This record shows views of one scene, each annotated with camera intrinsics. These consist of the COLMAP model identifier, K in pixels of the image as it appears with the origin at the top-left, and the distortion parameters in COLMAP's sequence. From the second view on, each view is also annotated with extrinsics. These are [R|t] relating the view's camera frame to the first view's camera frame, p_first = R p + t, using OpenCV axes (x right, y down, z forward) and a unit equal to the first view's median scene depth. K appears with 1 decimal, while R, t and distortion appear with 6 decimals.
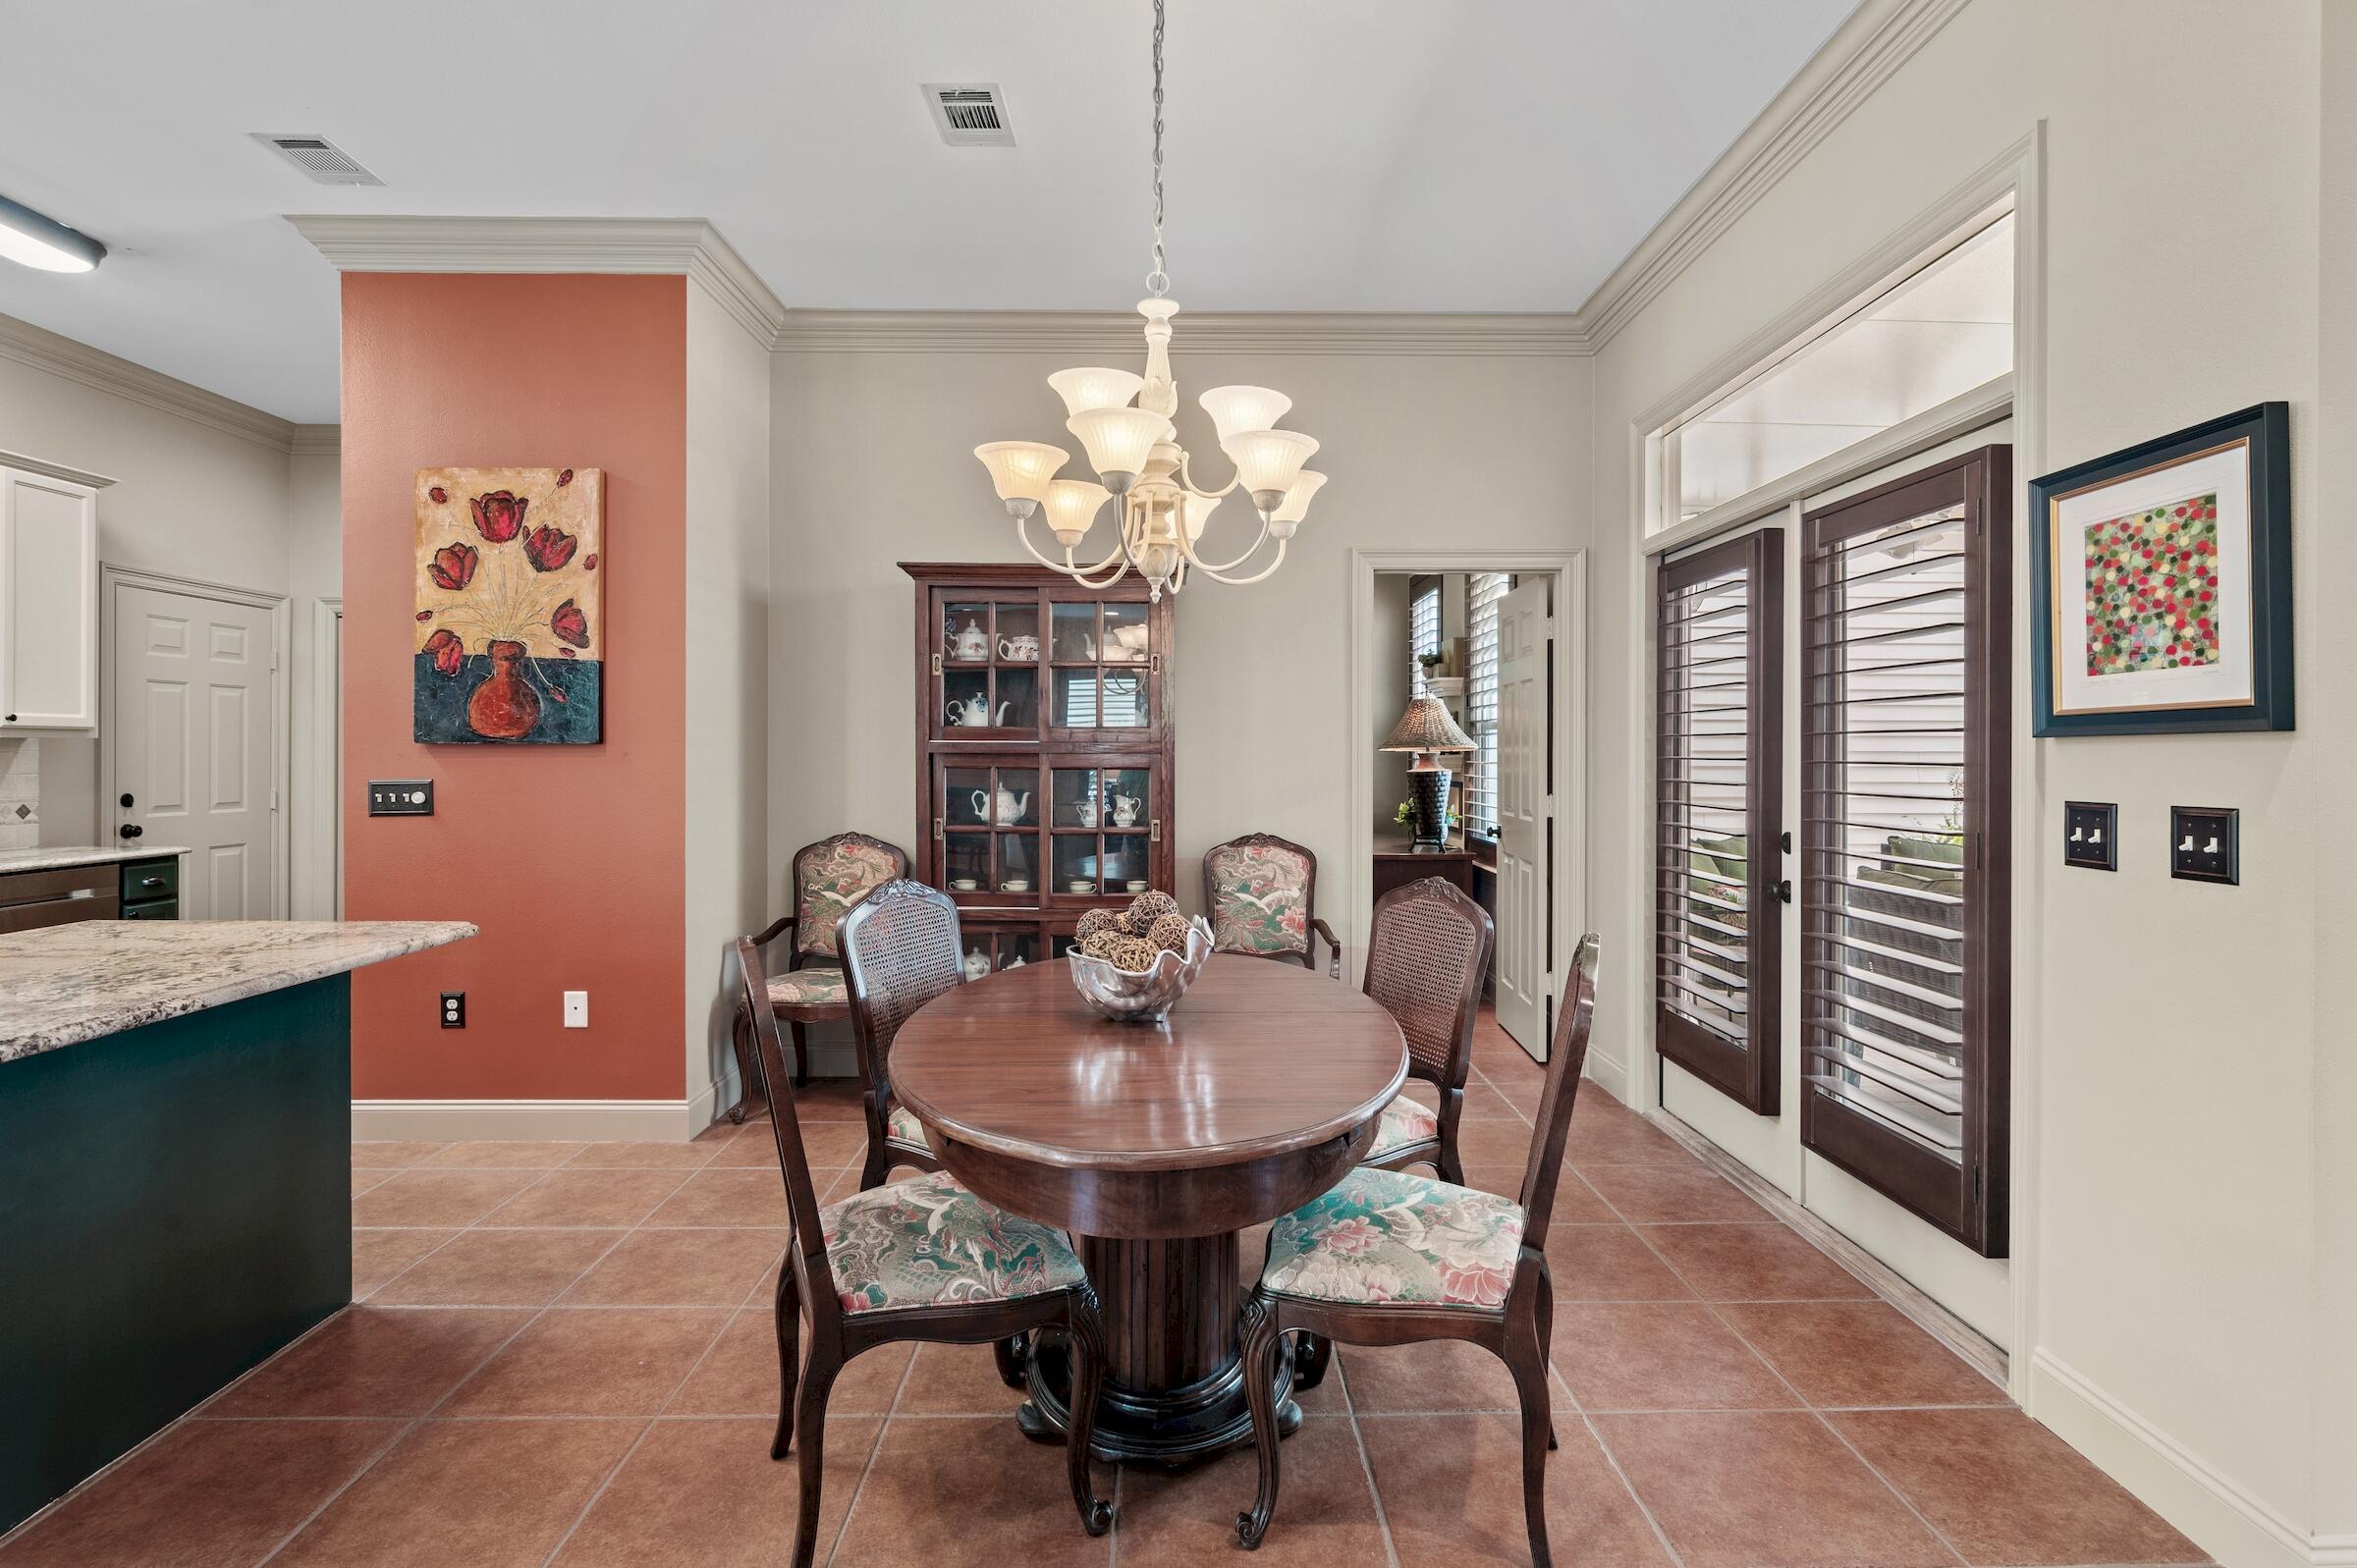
lens RADIAL K [[1158.2, 0, 1179.1], [0, 1158.2, 755.2], [0, 0, 1]] dist [-0.001183, -0.000958]
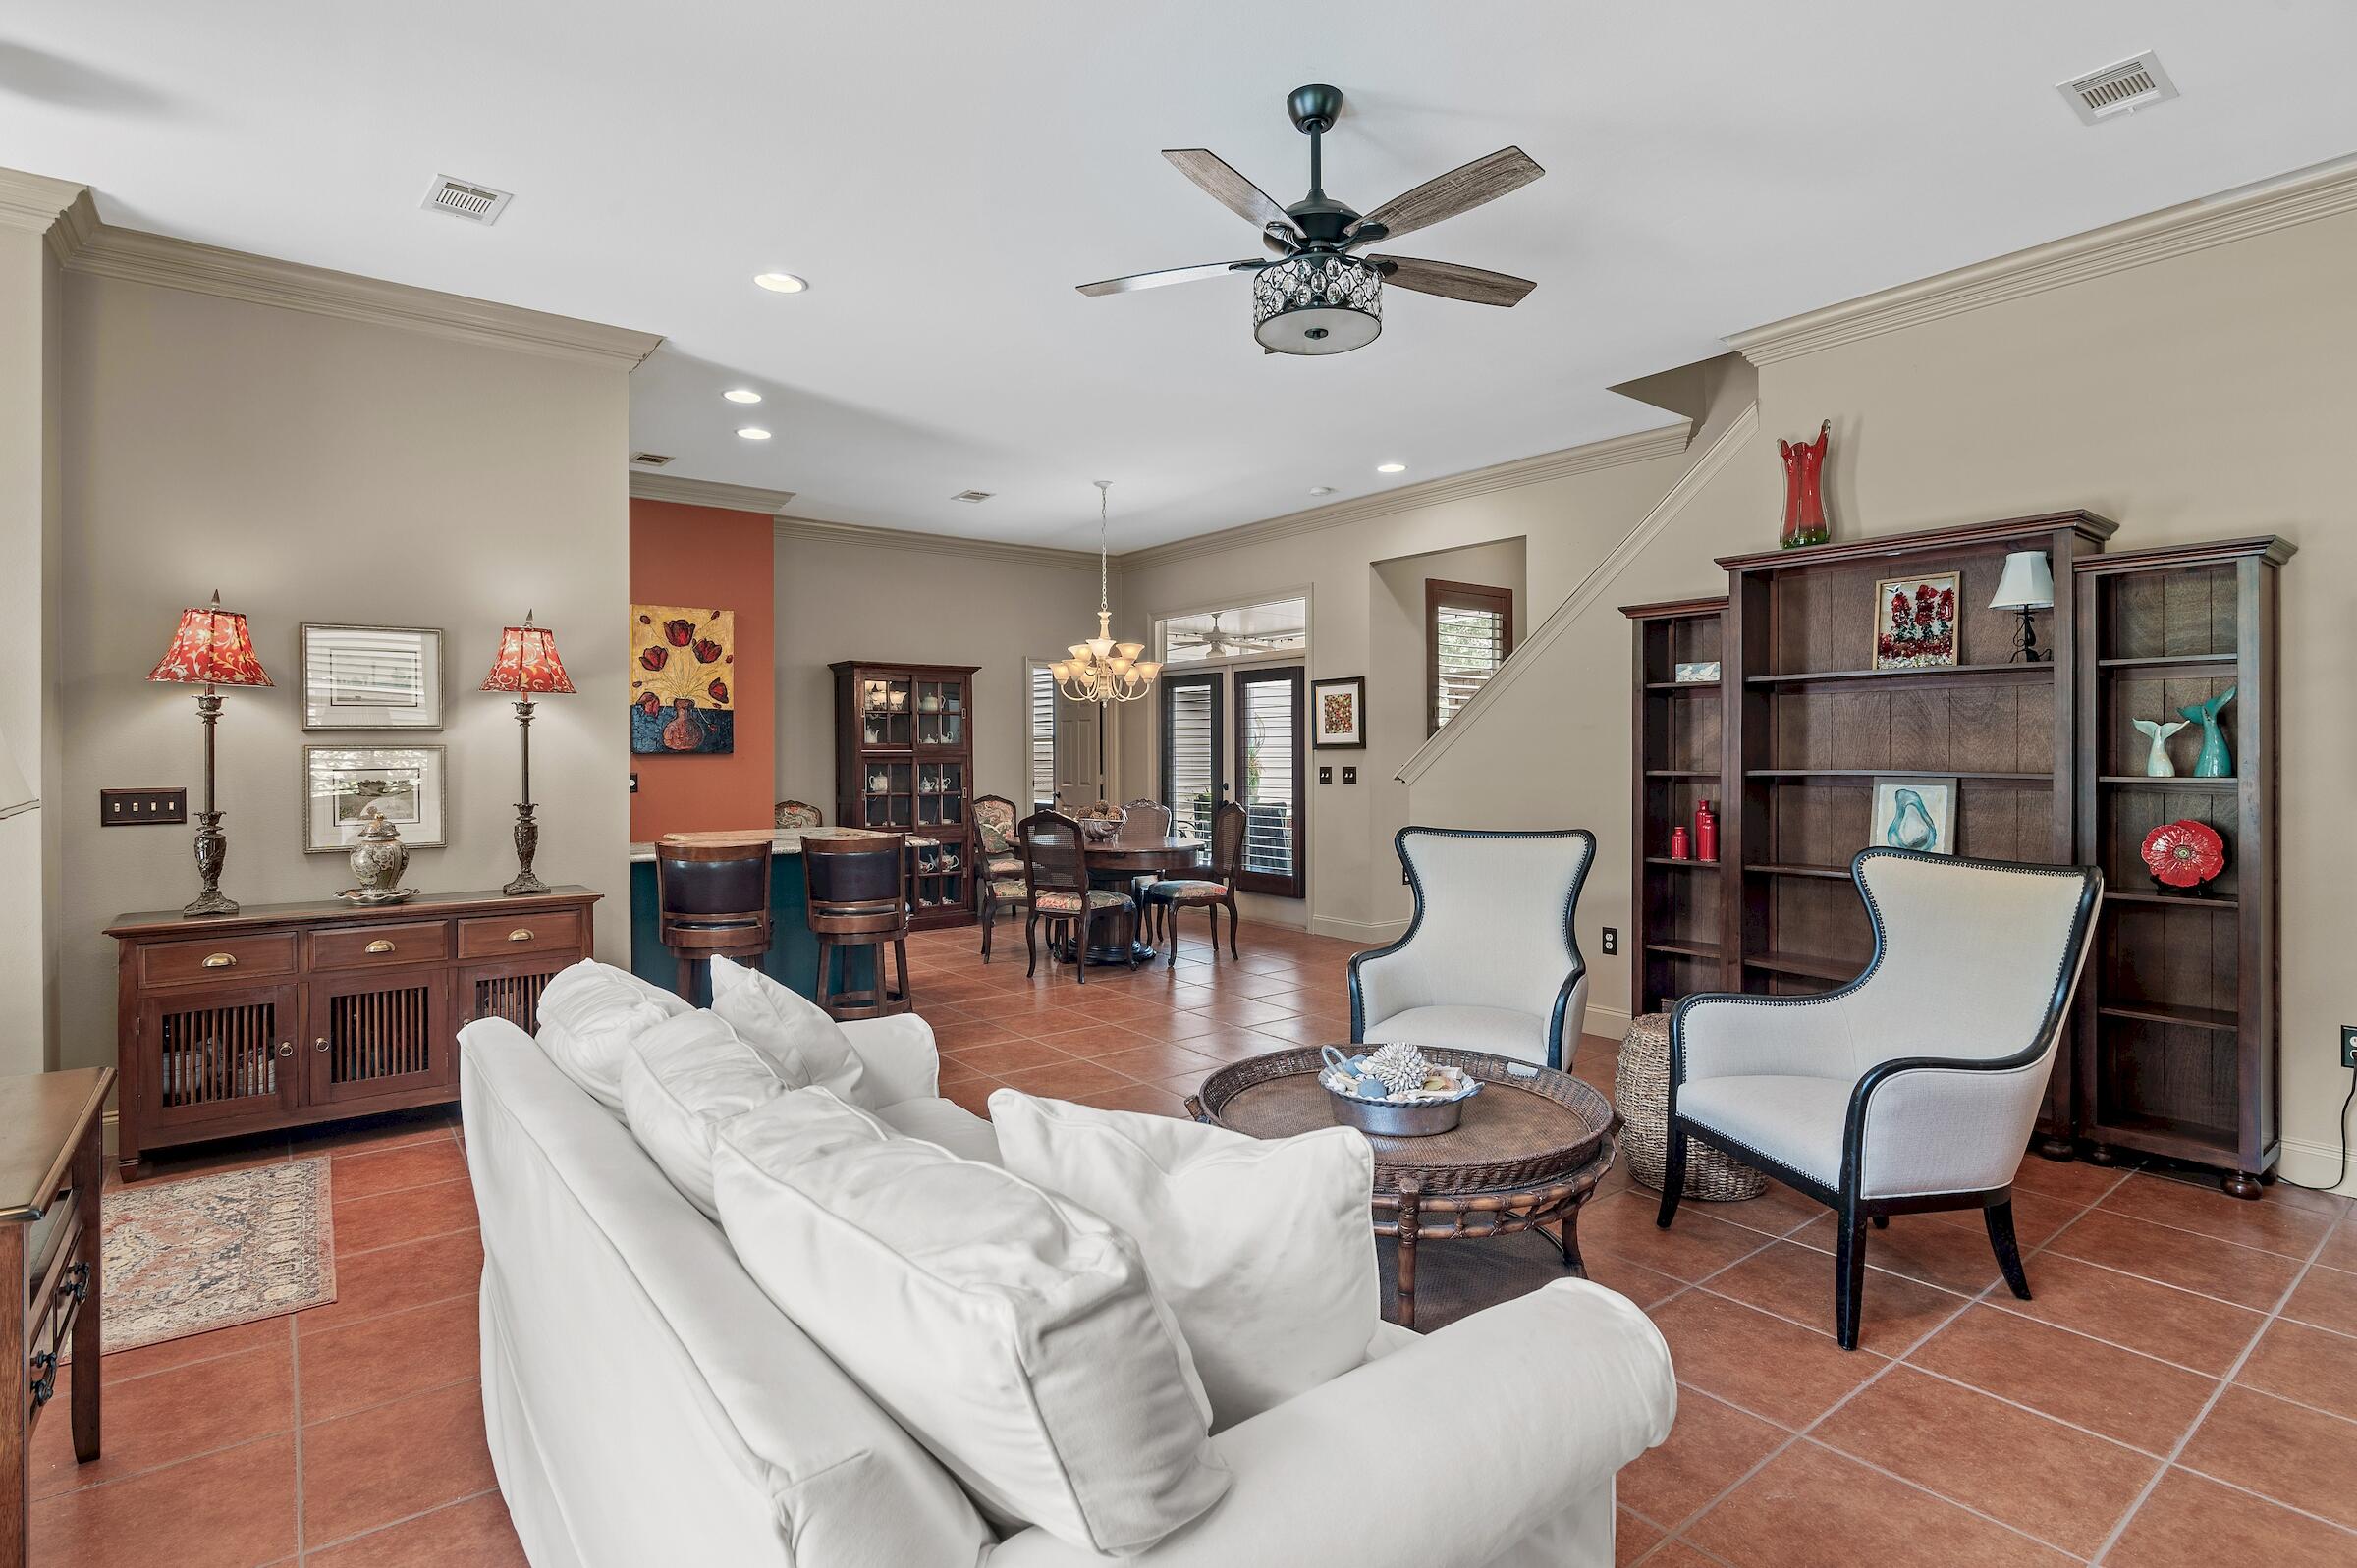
lens RADIAL K [[1158.2, 0, 1179.1], [0, 1158.2, 755.2], [0, 0, 1]] dist [-0.001183, -0.000958]
pose [[0.796109, -0.006393, 0.605119, -1.082559], [0.007882, 0.999969, 0.000195, -0.001115], [-0.605102, 0.004614, 0.796135, -0.994025]]
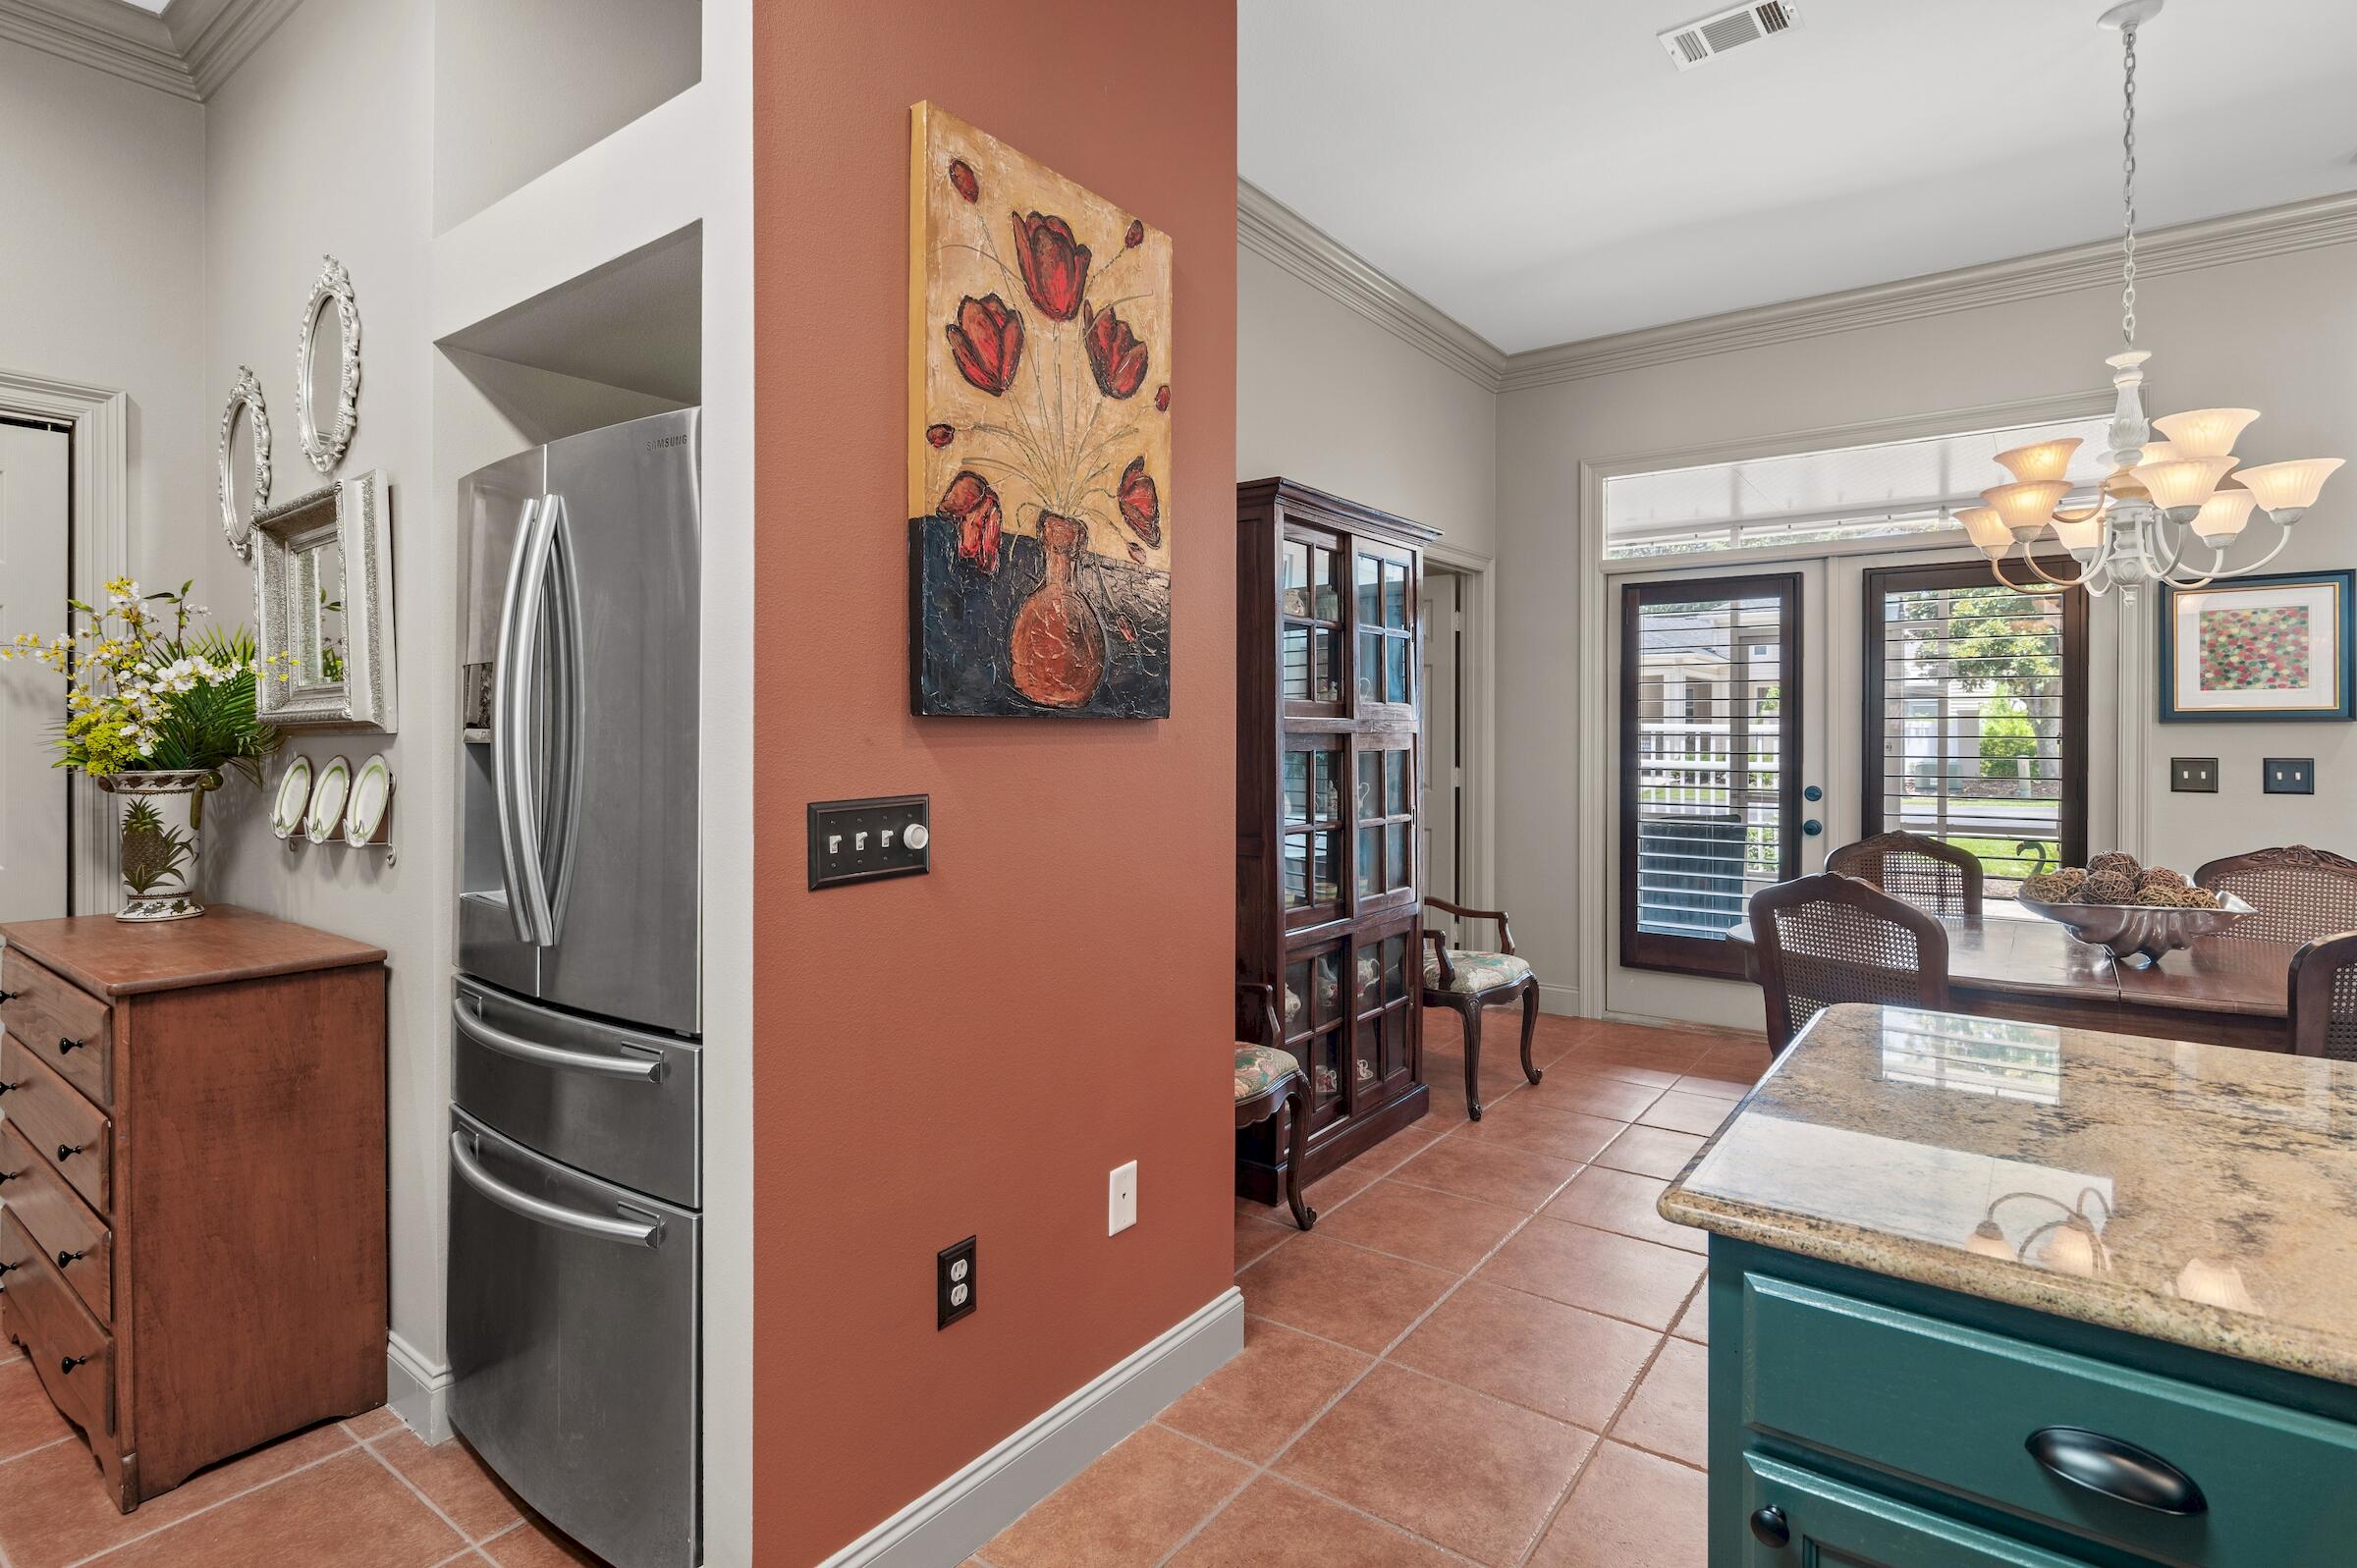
lens RADIAL K [[1170.6, 0, 1181.6], [0, 1170.6, 738.8], [0, 0, 1]] dist [-0.006275, 0.001015]
pose [[0.606235, -0.006987, 0.795255, -0.959718], [0.002750, 0.999974, 0.006689, -0.003848], [-0.795281, -0.001868, 0.606238, 0.646443]]
